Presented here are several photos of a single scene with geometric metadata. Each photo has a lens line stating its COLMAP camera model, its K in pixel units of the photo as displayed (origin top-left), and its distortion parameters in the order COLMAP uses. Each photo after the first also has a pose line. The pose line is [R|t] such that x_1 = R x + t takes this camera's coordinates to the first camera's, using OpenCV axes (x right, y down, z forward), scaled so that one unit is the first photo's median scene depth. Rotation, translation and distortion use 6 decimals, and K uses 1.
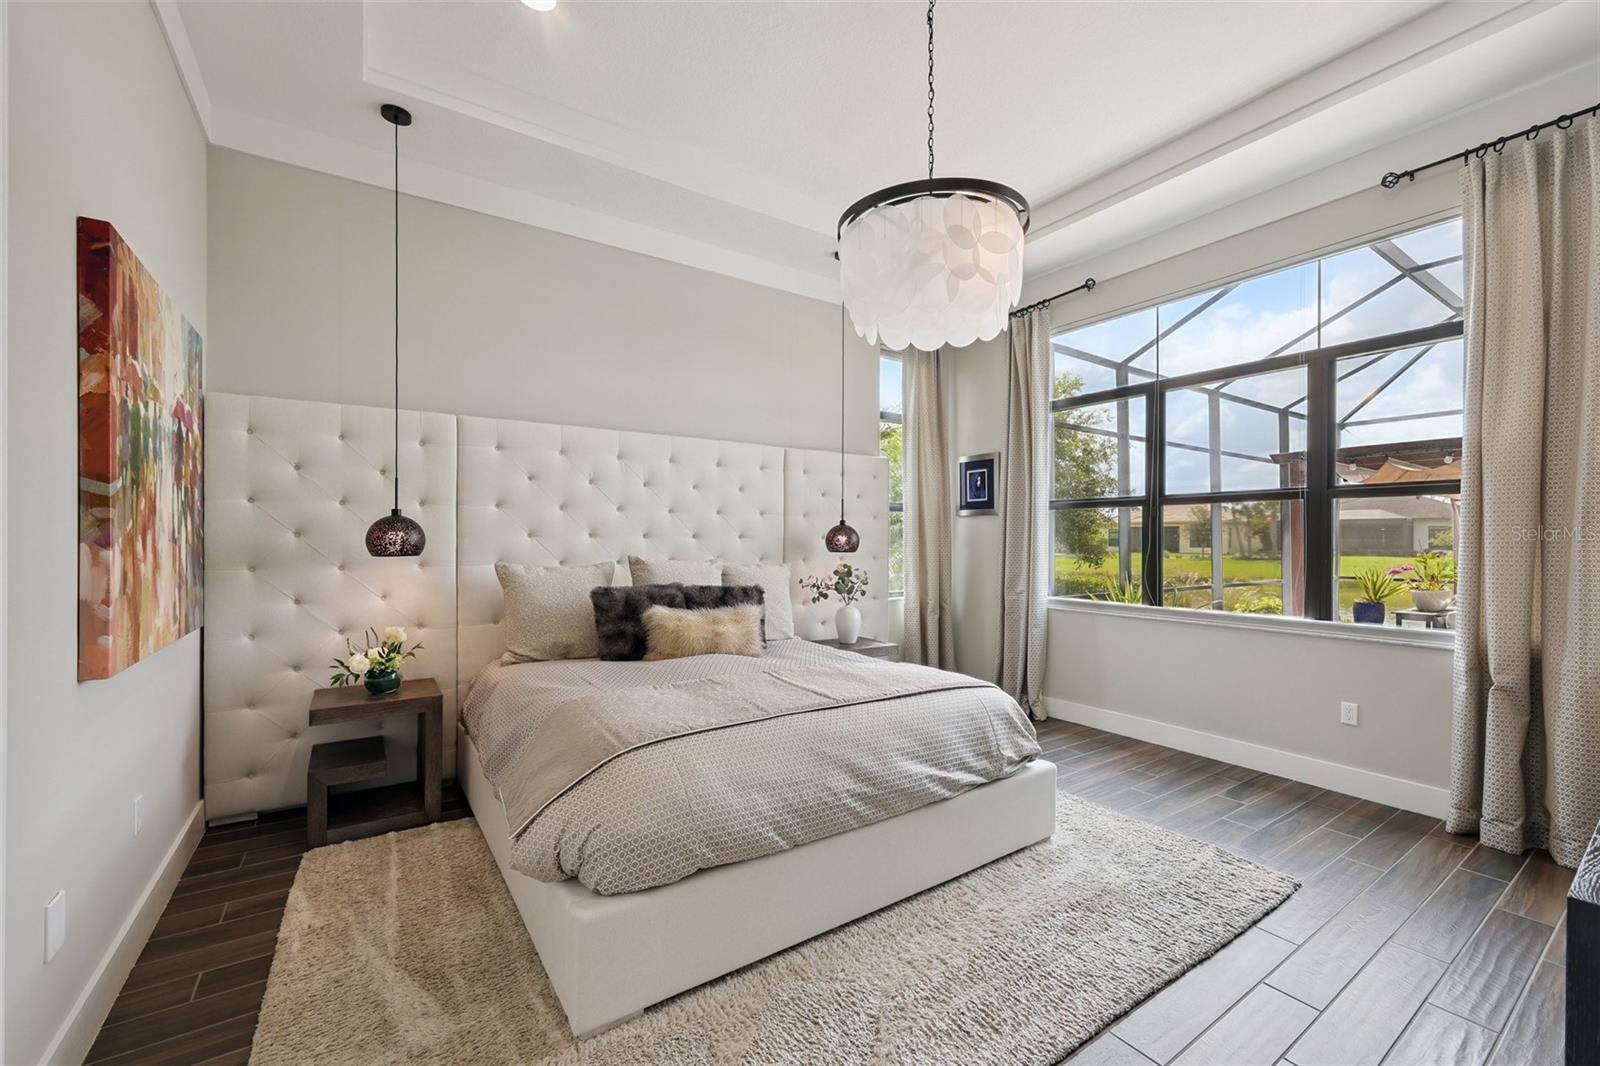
lens RADIAL K [[644.4, 0, 784.6], [0, 644.4, 530.6], [0, 0, 1]] dist [0.000920, -0.000086]
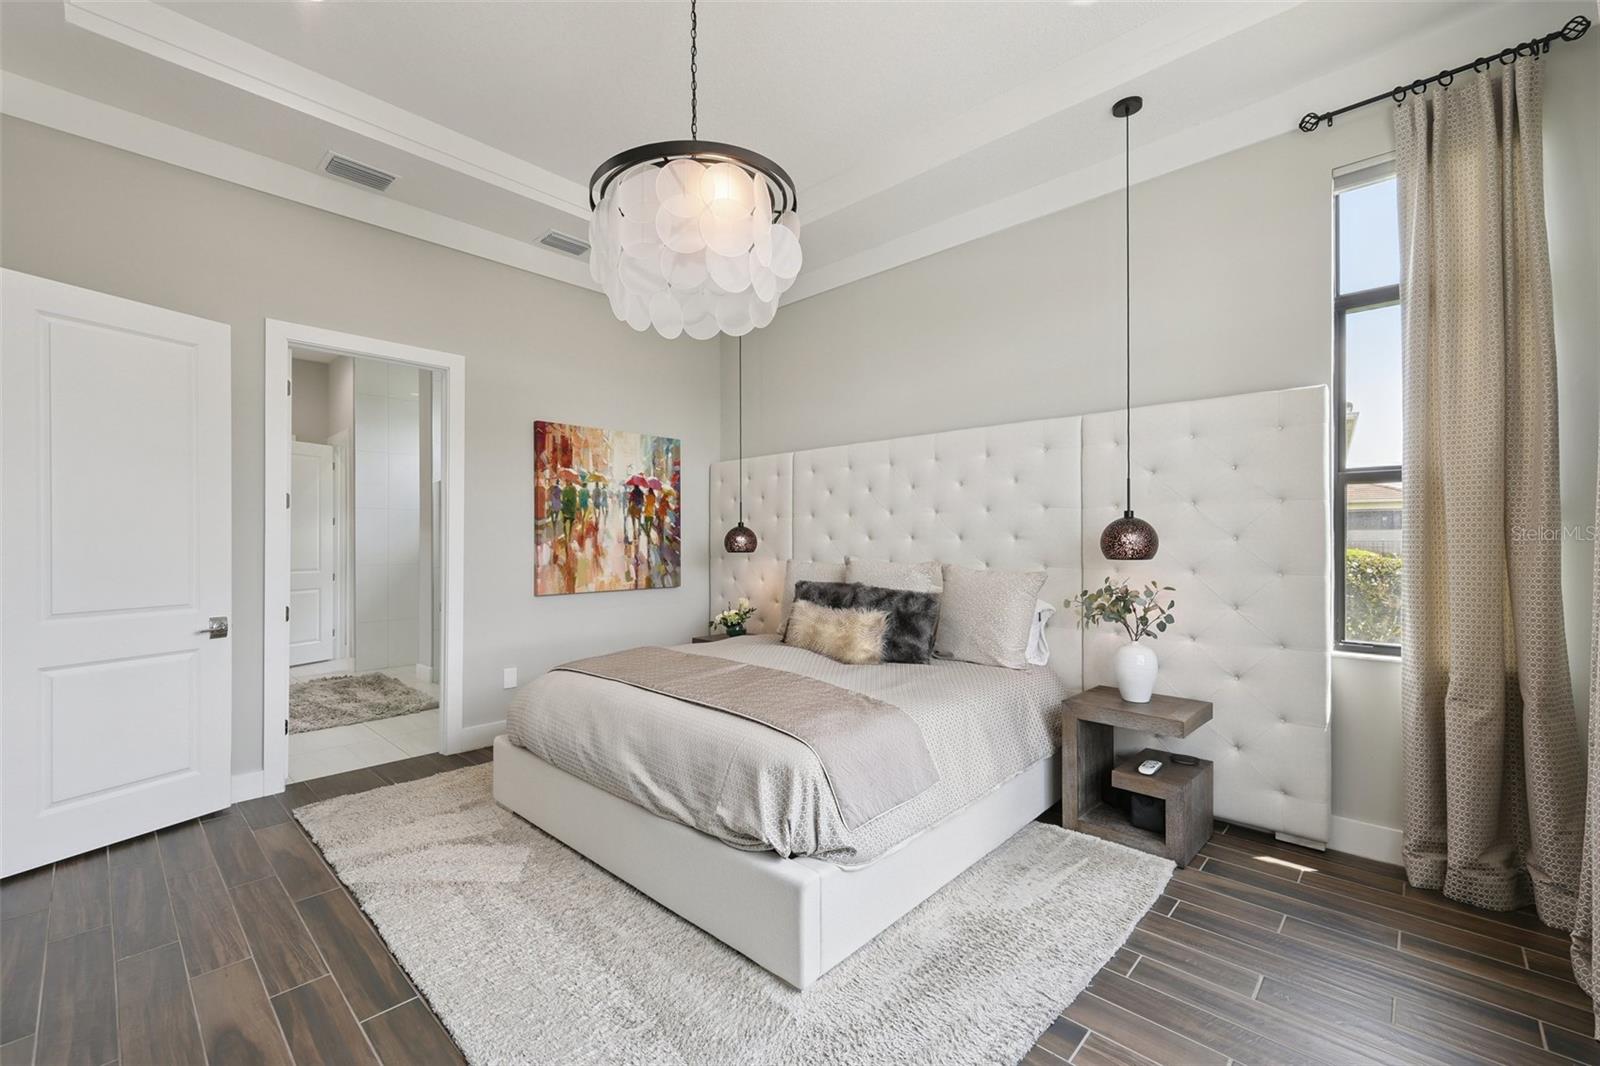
lens RADIAL K [[644.4, 0, 786.3], [0, 644.4, 539.0], [0, 0, 1]] dist [0.000920, -0.000086]
pose [[0.240394, -0.005500, -0.970660, 1.050340], [0.017150, 0.999852, -0.001419, 0.012979], [0.970524, -0.016306, 0.240453, 0.826111]]
